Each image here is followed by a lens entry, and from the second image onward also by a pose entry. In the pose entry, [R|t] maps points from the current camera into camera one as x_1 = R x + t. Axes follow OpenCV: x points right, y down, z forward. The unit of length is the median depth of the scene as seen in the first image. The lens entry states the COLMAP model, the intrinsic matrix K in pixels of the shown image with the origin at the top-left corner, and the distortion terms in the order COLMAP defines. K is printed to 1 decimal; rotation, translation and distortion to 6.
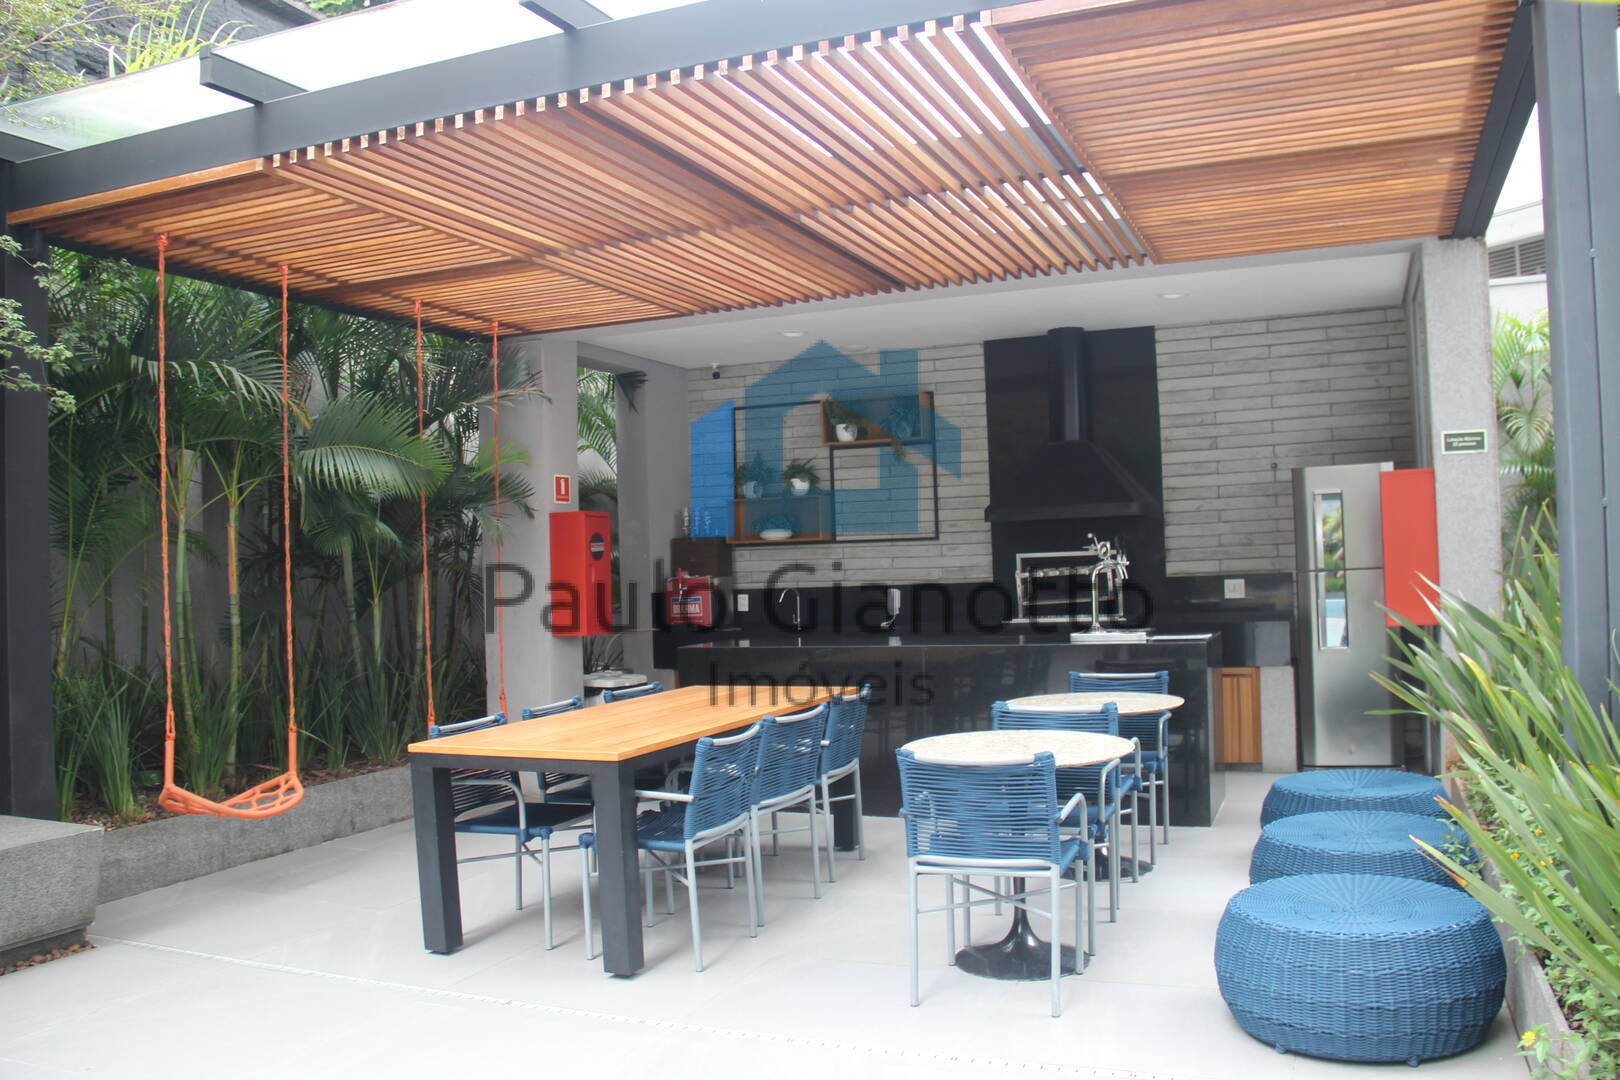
lens RADIAL K [[1323.9, 0, 815.6], [0, 1323.9, 552.4], [0, 0, 1]] dist [-0.143540, 0.094145]
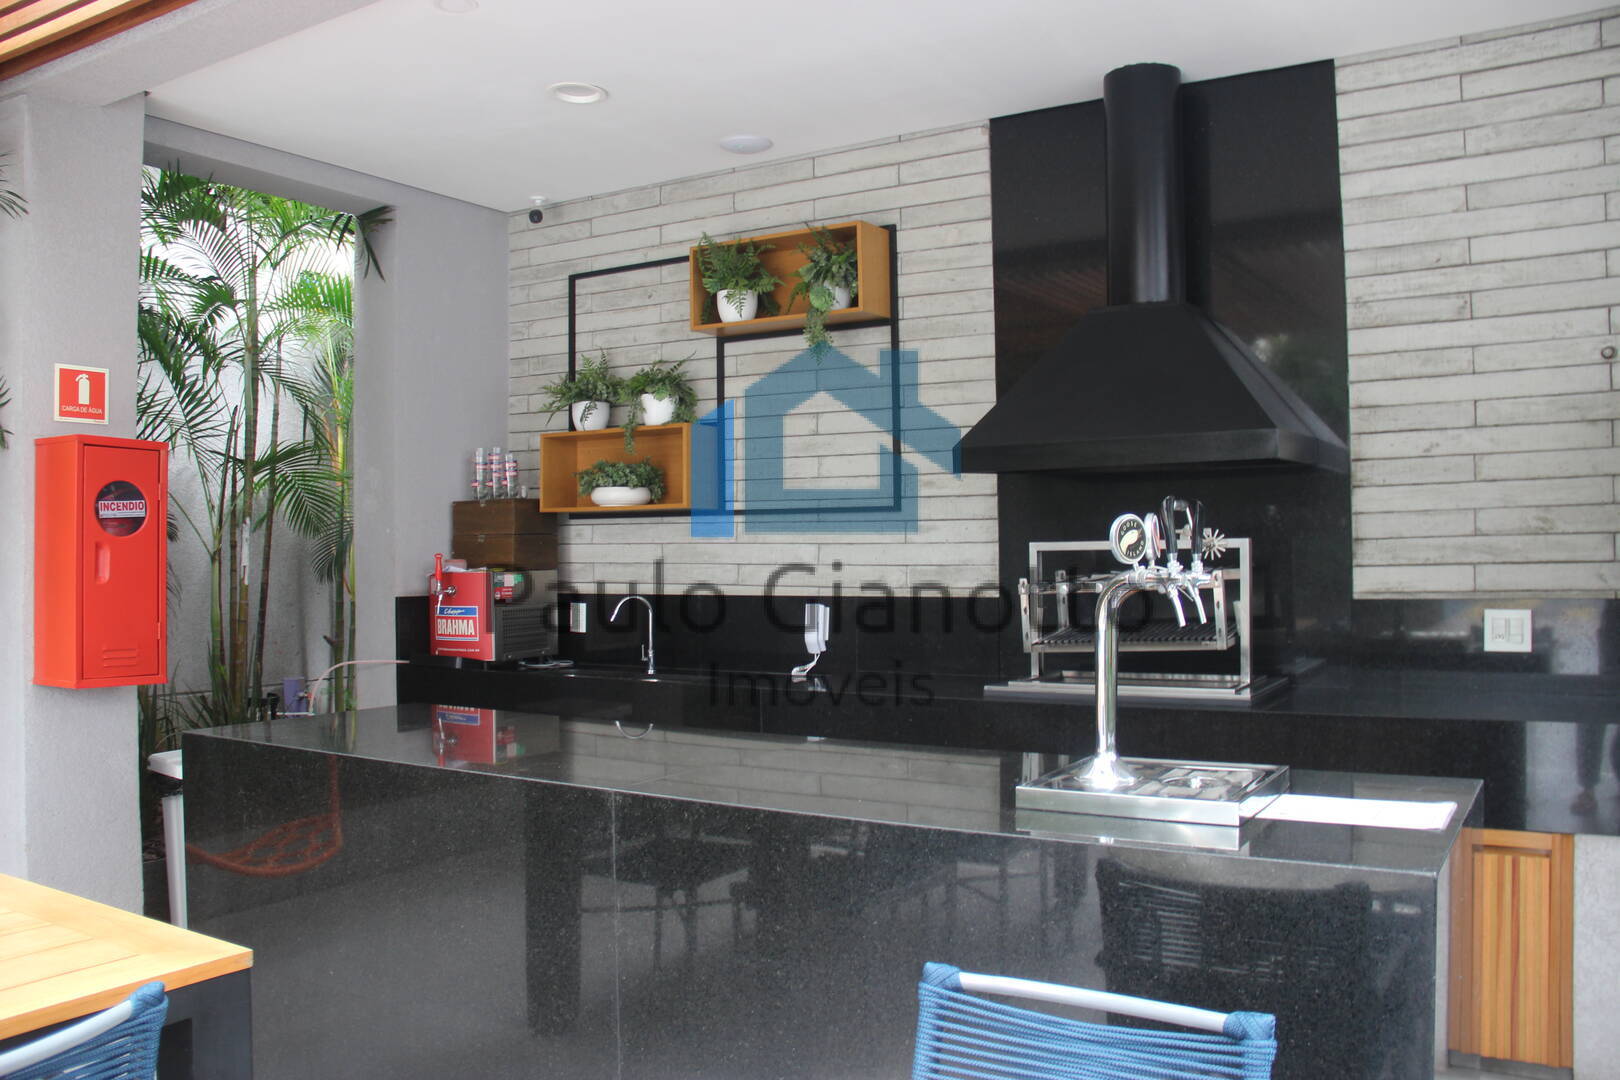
lens RADIAL K [[1323.9, 0, 839.1], [0, 1323.9, 540.6], [0, 0, 1]] dist [-0.143540, 0.094145]
pose [[0.989467, 0.021045, -0.143223, 0.153063], [-0.020401, 0.999774, 0.005966, -0.000928], [0.143316, -0.002981, 0.989672, 0.520670]]
